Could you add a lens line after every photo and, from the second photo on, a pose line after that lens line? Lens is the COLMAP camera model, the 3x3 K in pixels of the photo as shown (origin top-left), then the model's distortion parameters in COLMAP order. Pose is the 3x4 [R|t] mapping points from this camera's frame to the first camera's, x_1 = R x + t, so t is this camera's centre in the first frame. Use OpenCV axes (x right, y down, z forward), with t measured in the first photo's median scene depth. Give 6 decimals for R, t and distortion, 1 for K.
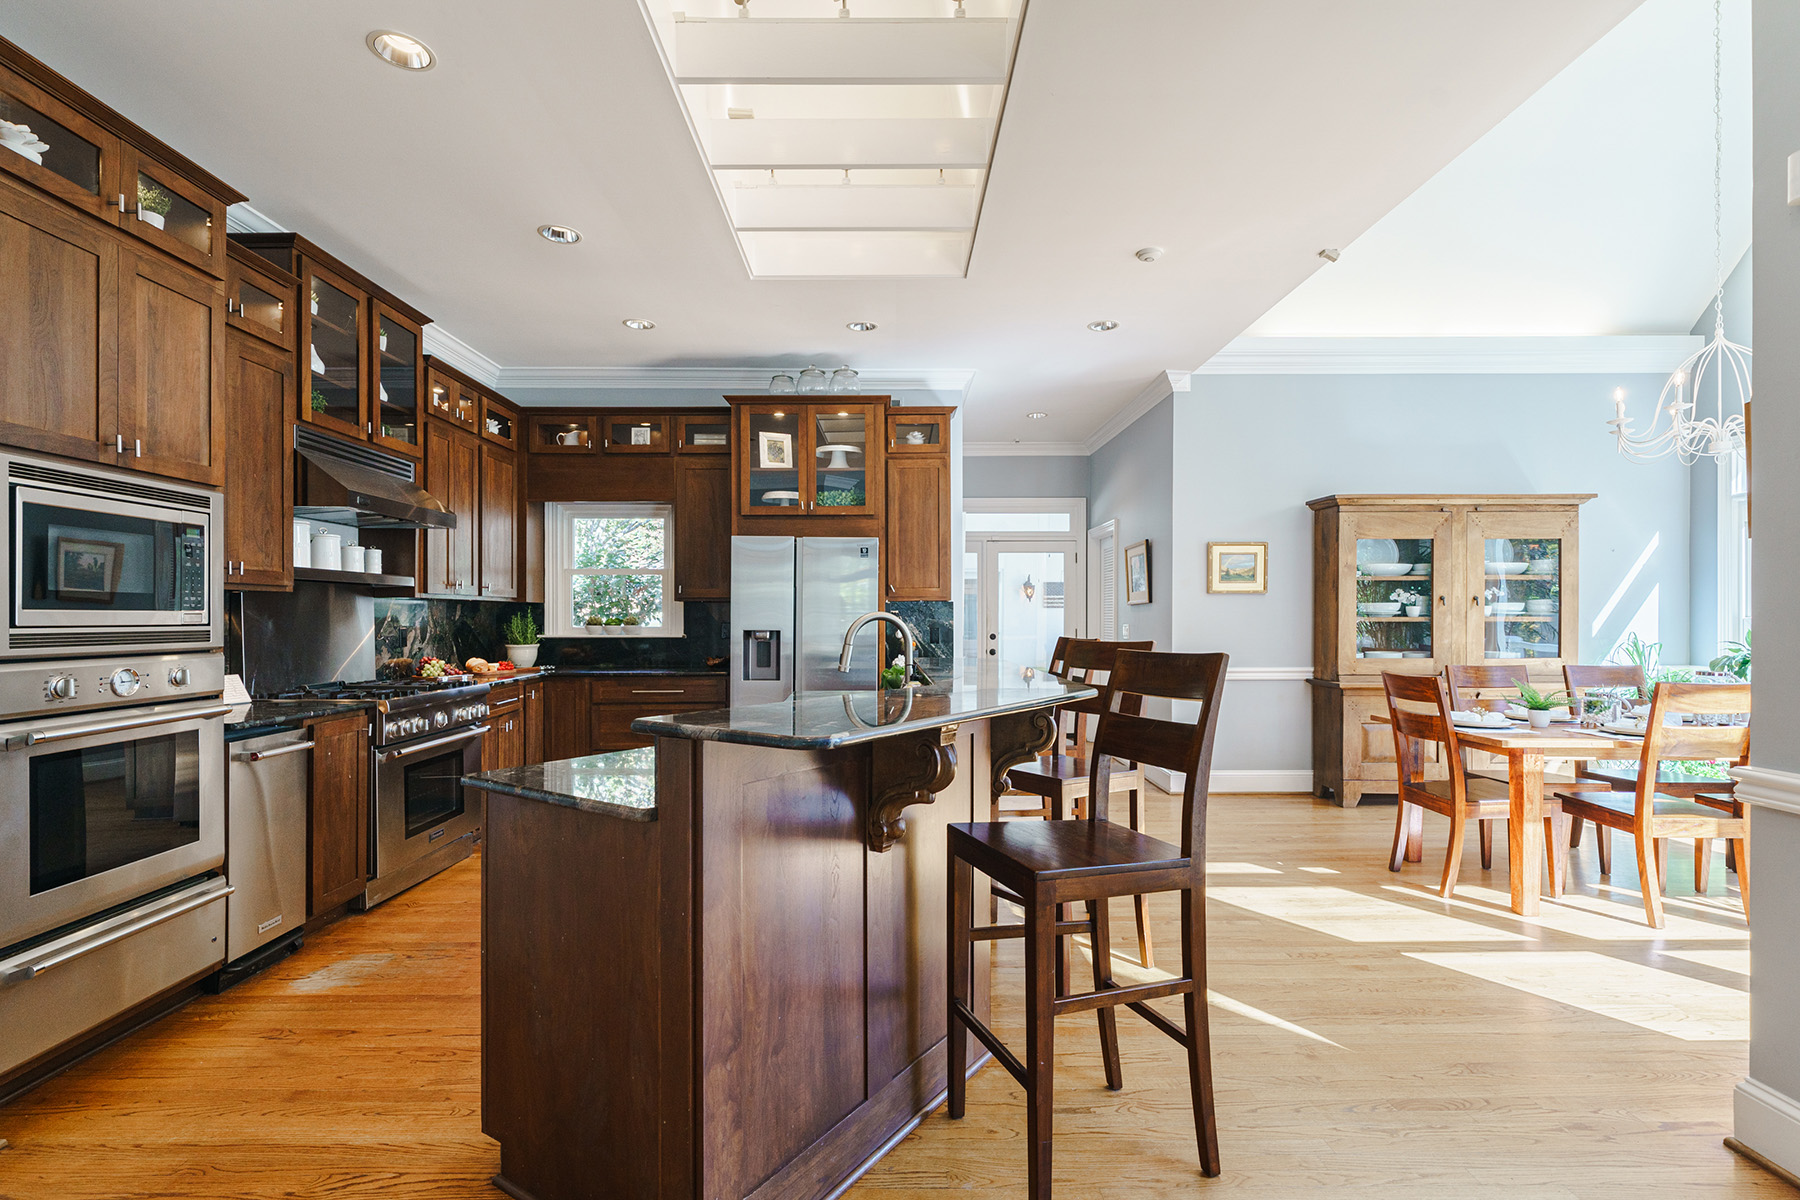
lens RADIAL K [[841.6, 0, 898.4], [0, 841.6, 619.7], [0, 0, 1]] dist [0.003477, -0.001347]
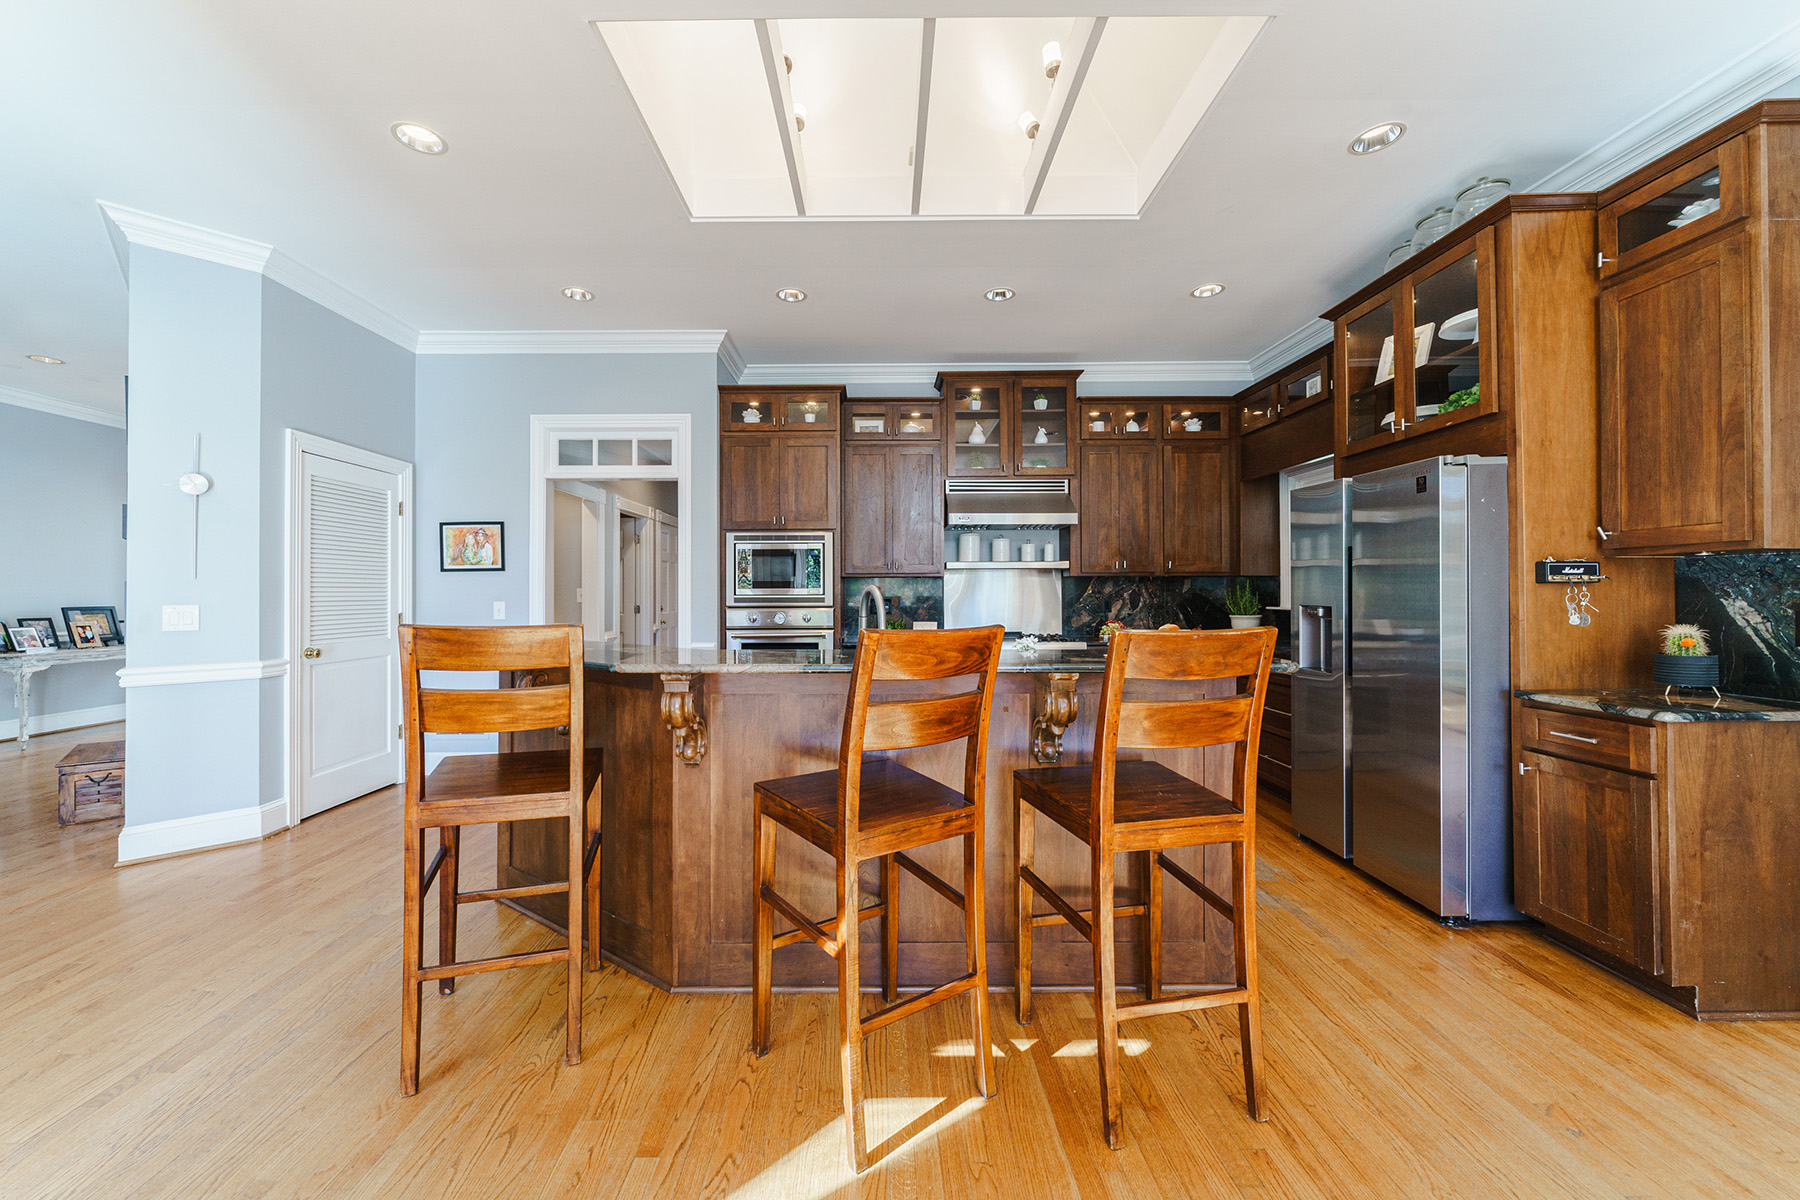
lens RADIAL K [[699.2, 0, 890.6], [0, 699.2, 587.9], [0, 0, 1]] dist [0.001320, -0.000406]
pose [[-0.027521, -0.002357, -0.999618, 0.705903], [0.001935, 0.999995, -0.002411, -0.005080], [0.999619, -0.002001, -0.027516, 0.900284]]
